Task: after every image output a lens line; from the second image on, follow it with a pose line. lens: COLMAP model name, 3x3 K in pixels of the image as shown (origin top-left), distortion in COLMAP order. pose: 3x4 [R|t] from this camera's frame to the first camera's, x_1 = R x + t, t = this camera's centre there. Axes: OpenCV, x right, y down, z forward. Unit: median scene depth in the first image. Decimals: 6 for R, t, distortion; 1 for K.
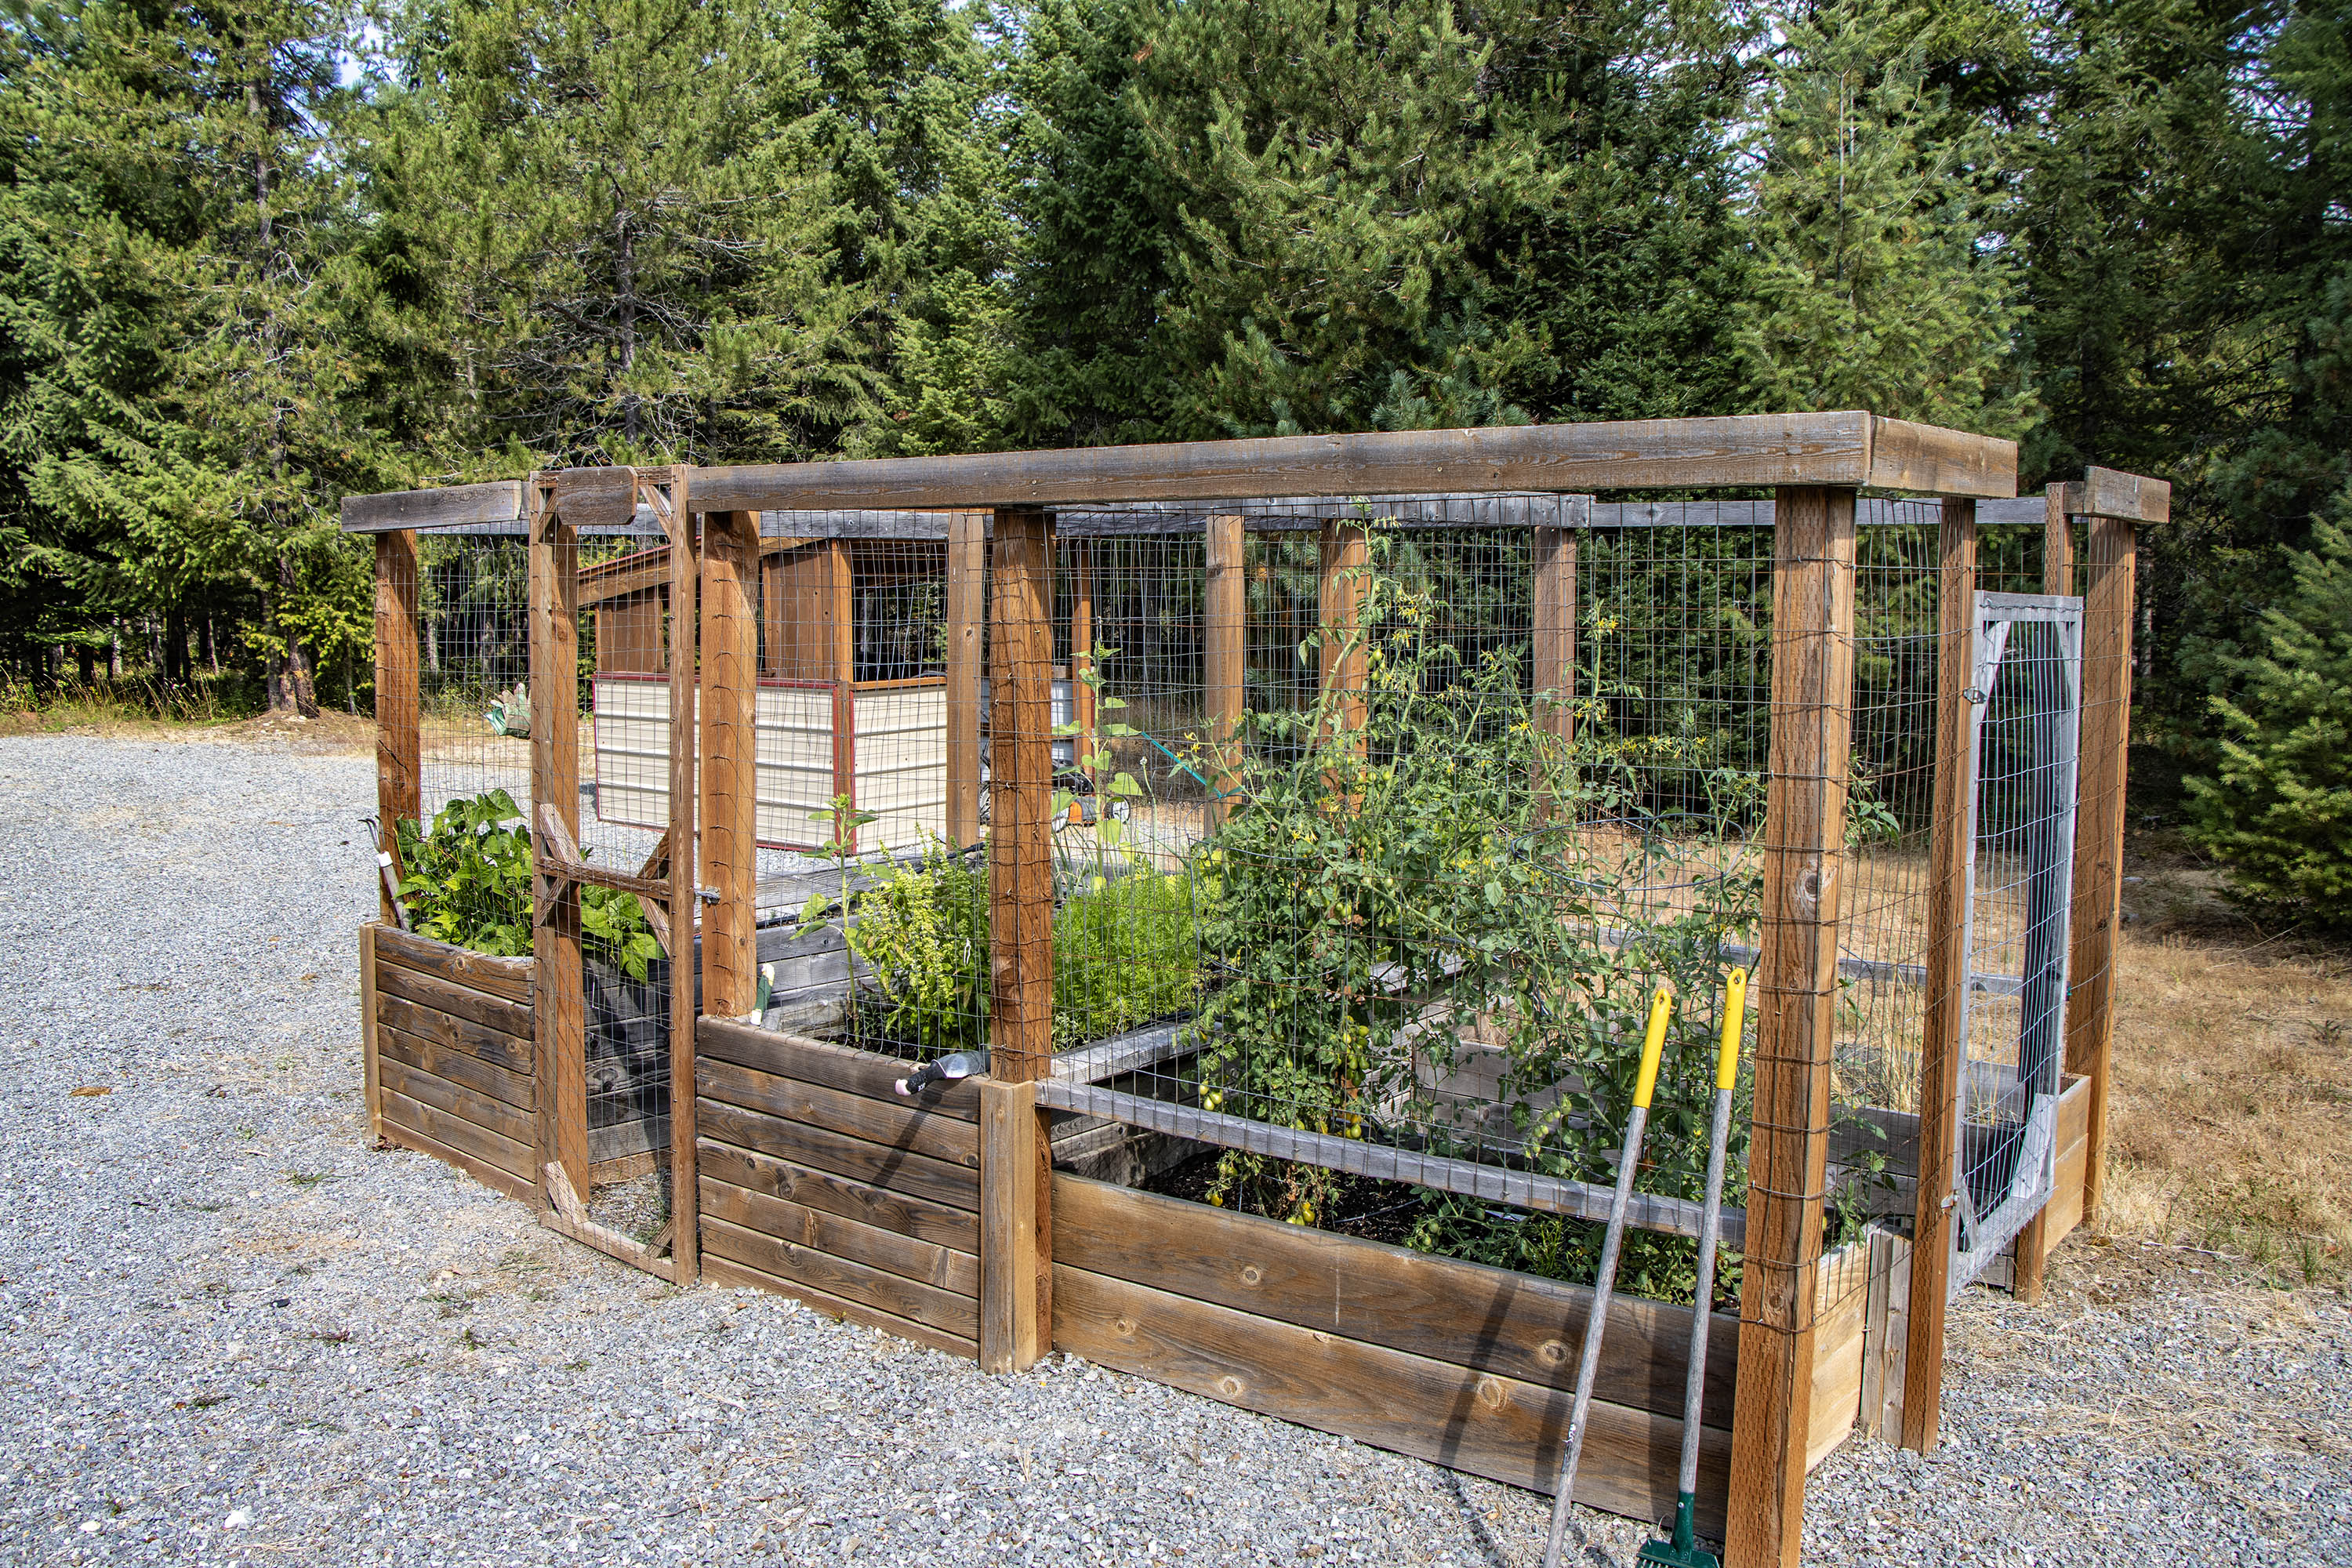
lens RADIAL K [[1935.9, 0, 1176.0], [0, 1935.9, 784.0], [0, 0, 1]] dist [-0.183874, 0.155942]
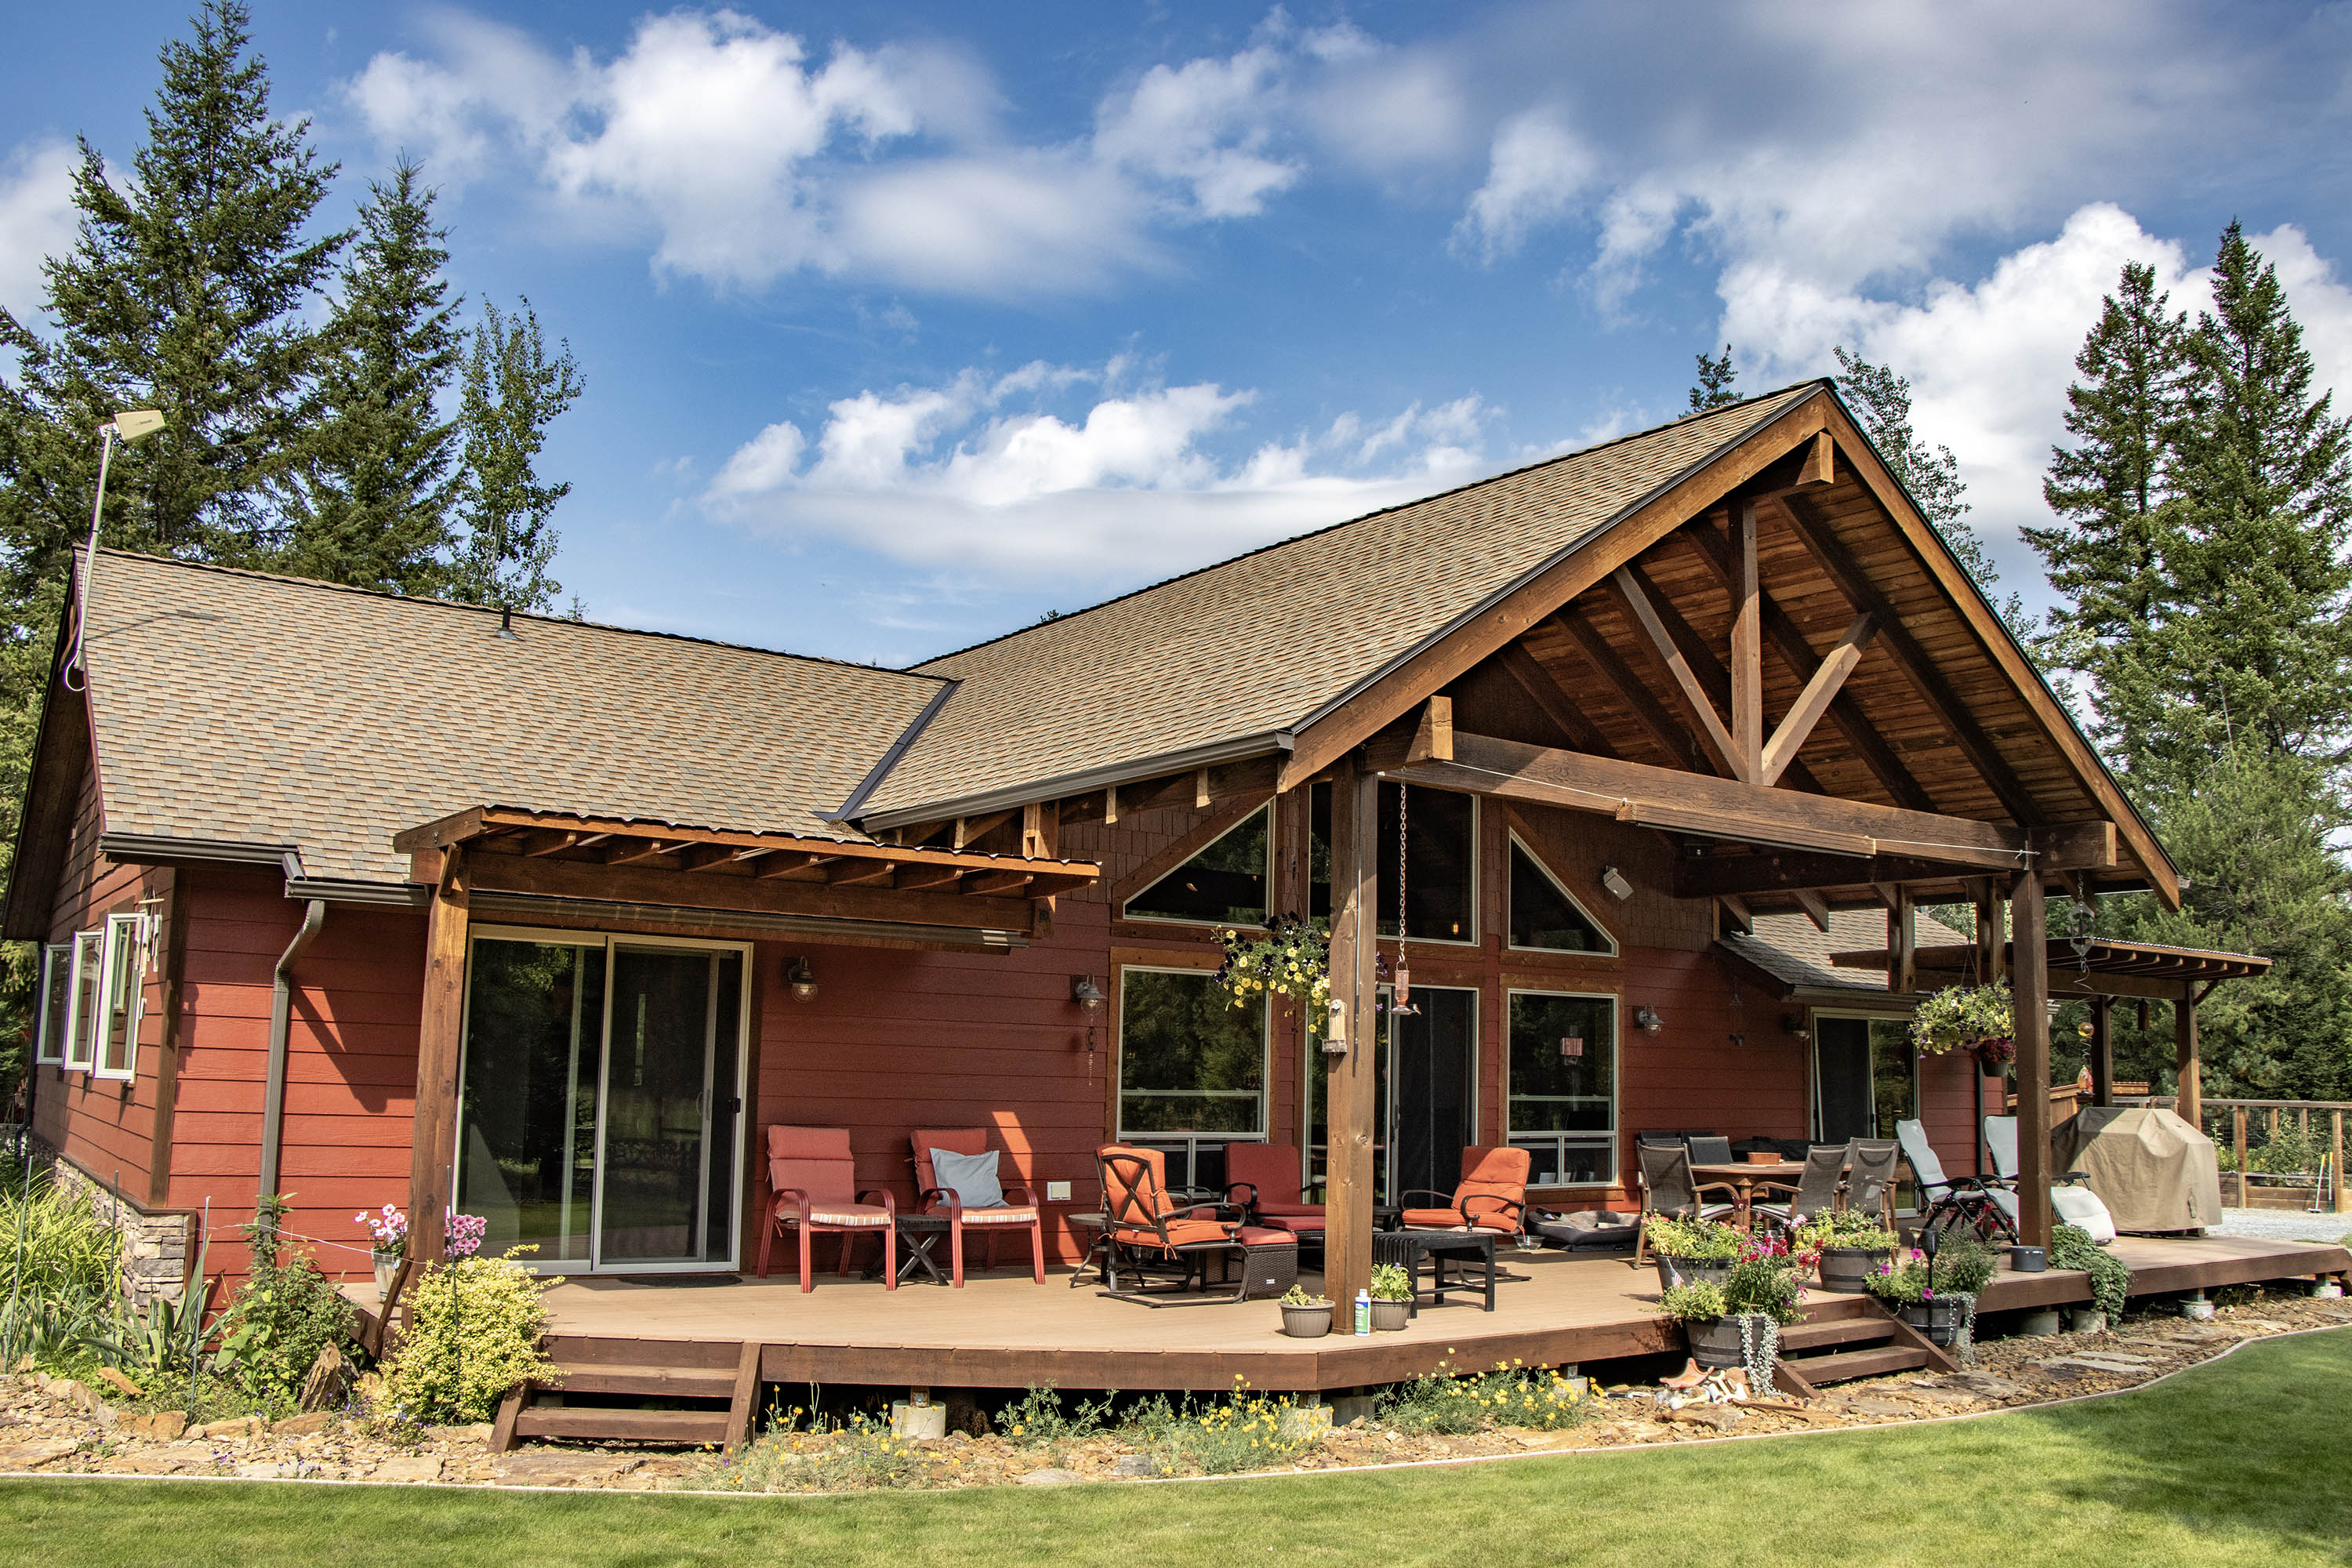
lens RADIAL K [[1926.2, 0, 1164.9], [0, 1926.2, 768.0], [0, 0, 1]] dist [-0.182800, 0.149990]
pose [[0.947695, -0.029270, -0.317831, -0.653347], [-0.057808, 0.963577, -0.261108, 0.272892], [0.313898, 0.265824, 0.911486, -2.775420]]
